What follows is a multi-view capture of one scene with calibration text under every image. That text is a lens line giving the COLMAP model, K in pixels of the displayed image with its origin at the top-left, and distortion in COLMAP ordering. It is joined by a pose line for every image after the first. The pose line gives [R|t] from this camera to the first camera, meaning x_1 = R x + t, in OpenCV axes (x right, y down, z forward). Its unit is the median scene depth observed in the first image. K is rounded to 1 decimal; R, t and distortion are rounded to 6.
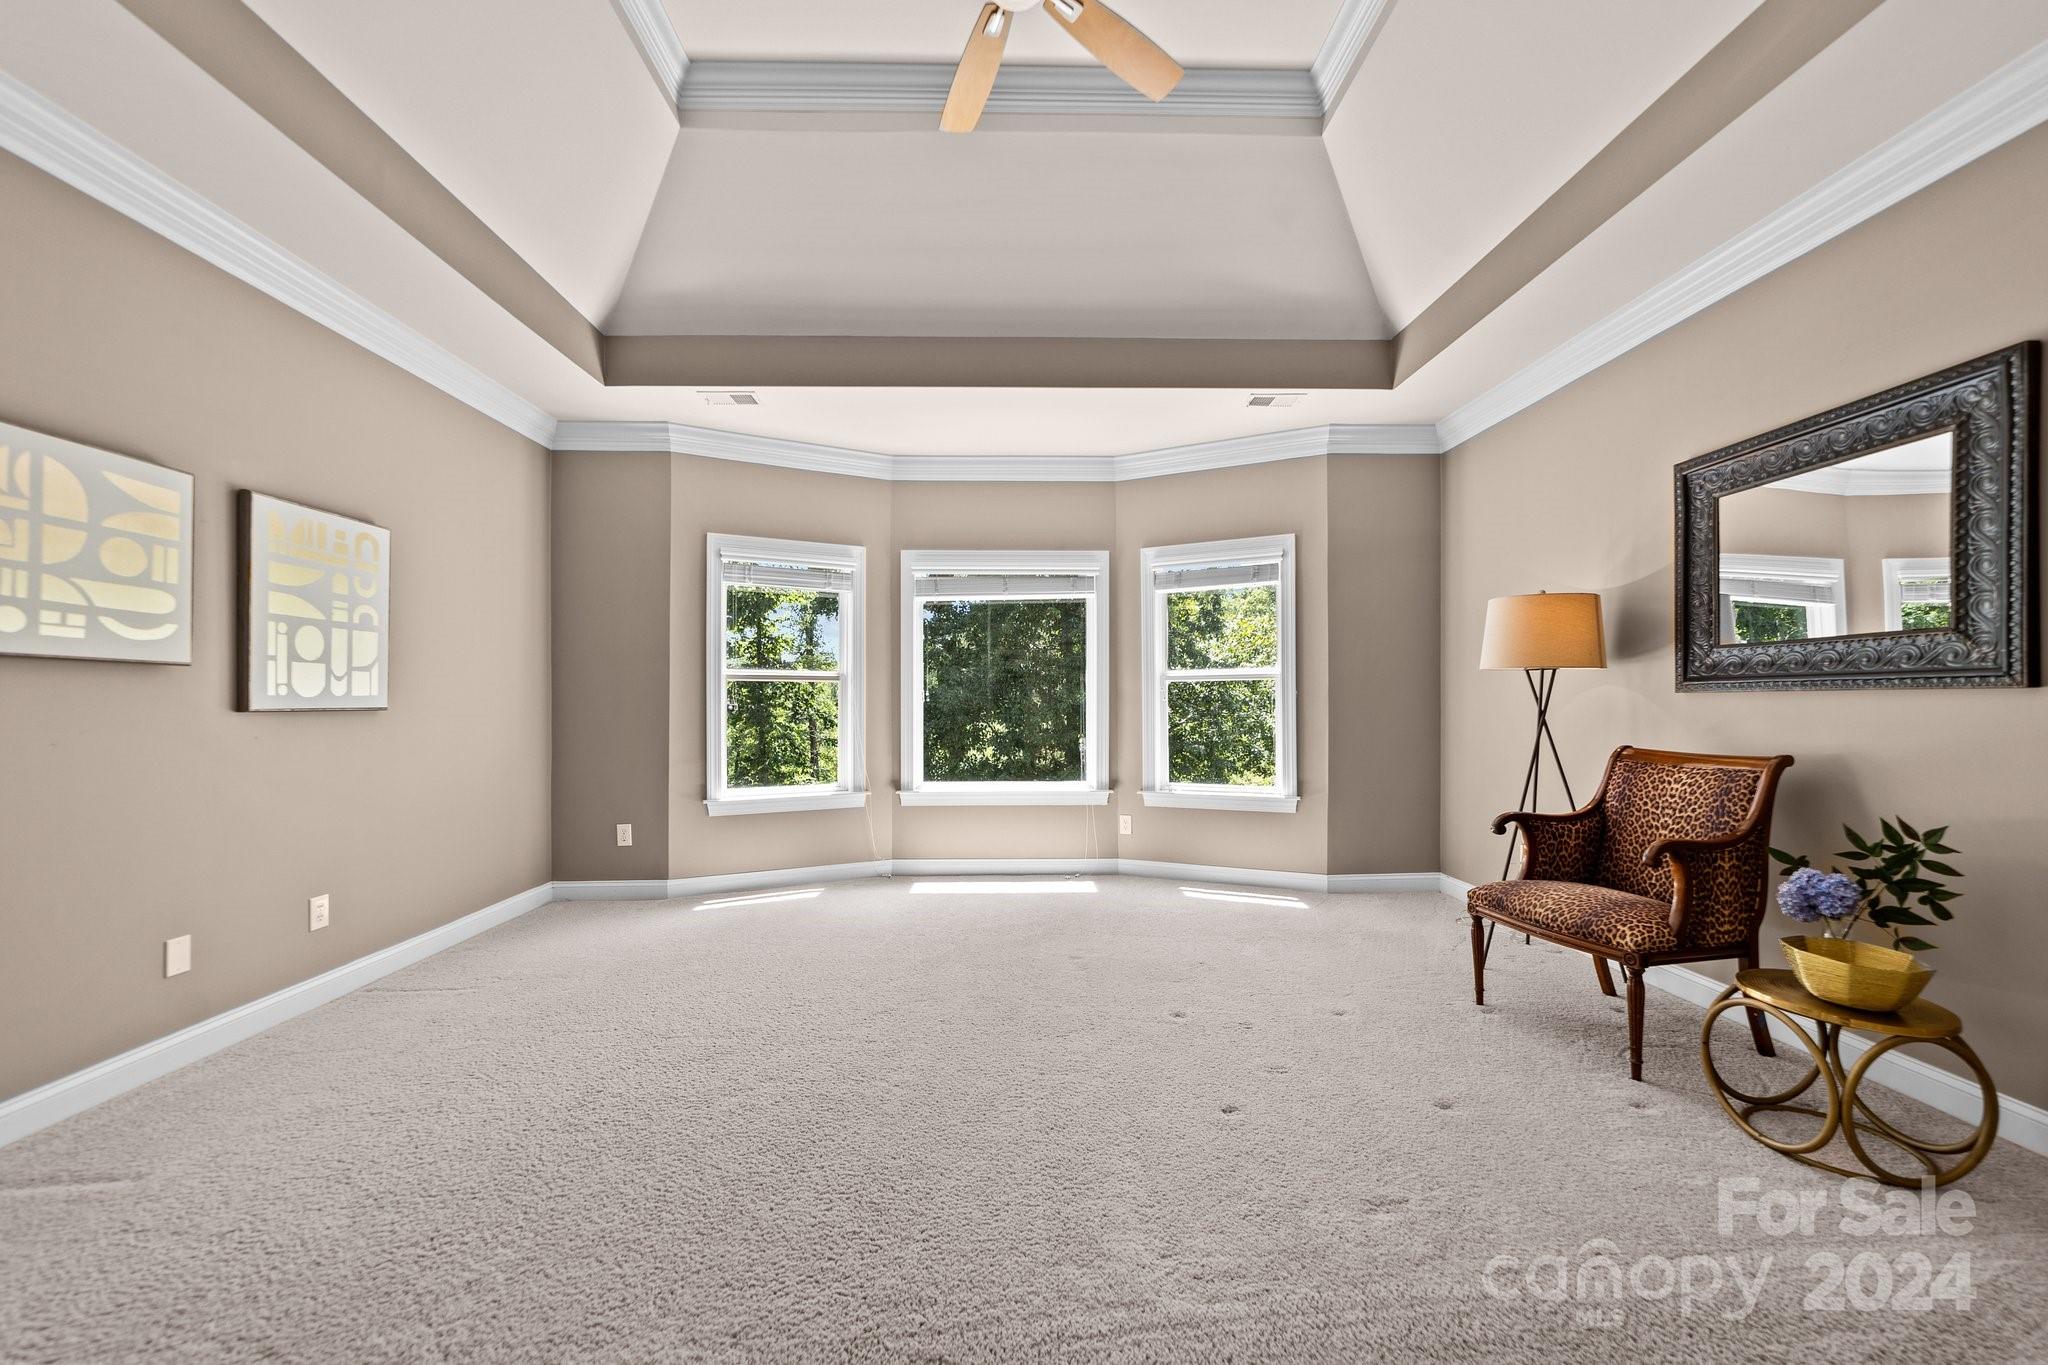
lens RADIAL K [[788.5, 0, 1024.2], [0, 788.5, 706.1], [0, 0, 1]] dist [-0.020310, 0.009921]
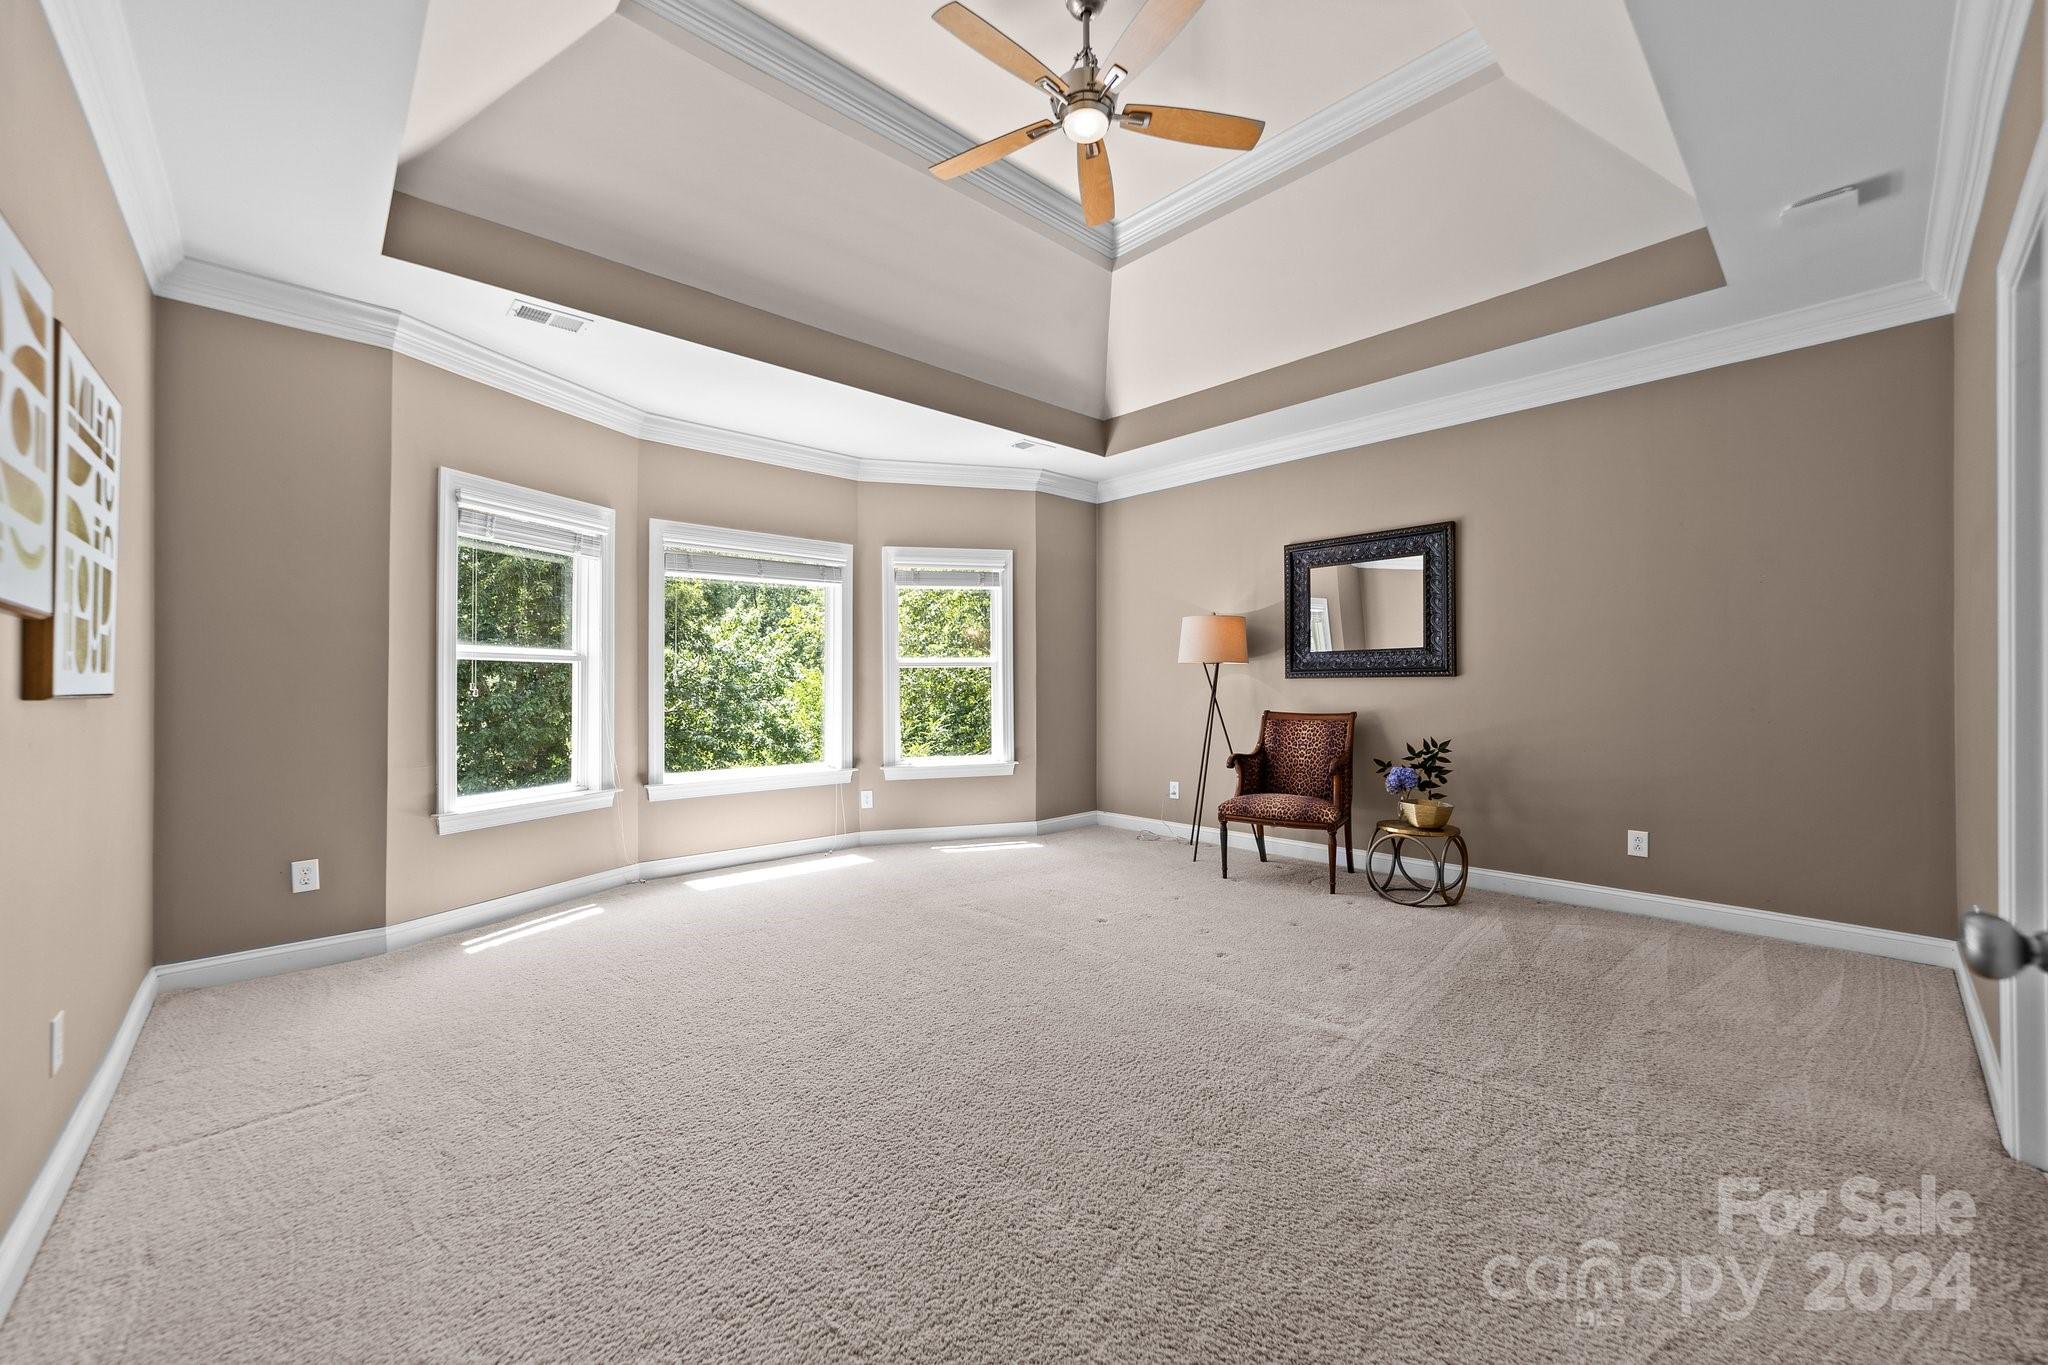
lens RADIAL K [[786.1, 0, 1021.4], [0, 786.1, 685.5], [0, 0, 1]] dist [-0.017740, 0.008242]
pose [[0.757120, -0.001449, 0.653274, -0.490197], [0.007241, 0.999955, -0.006174, 0.002892], [-0.653236, 0.009405, 0.757096, 0.053104]]
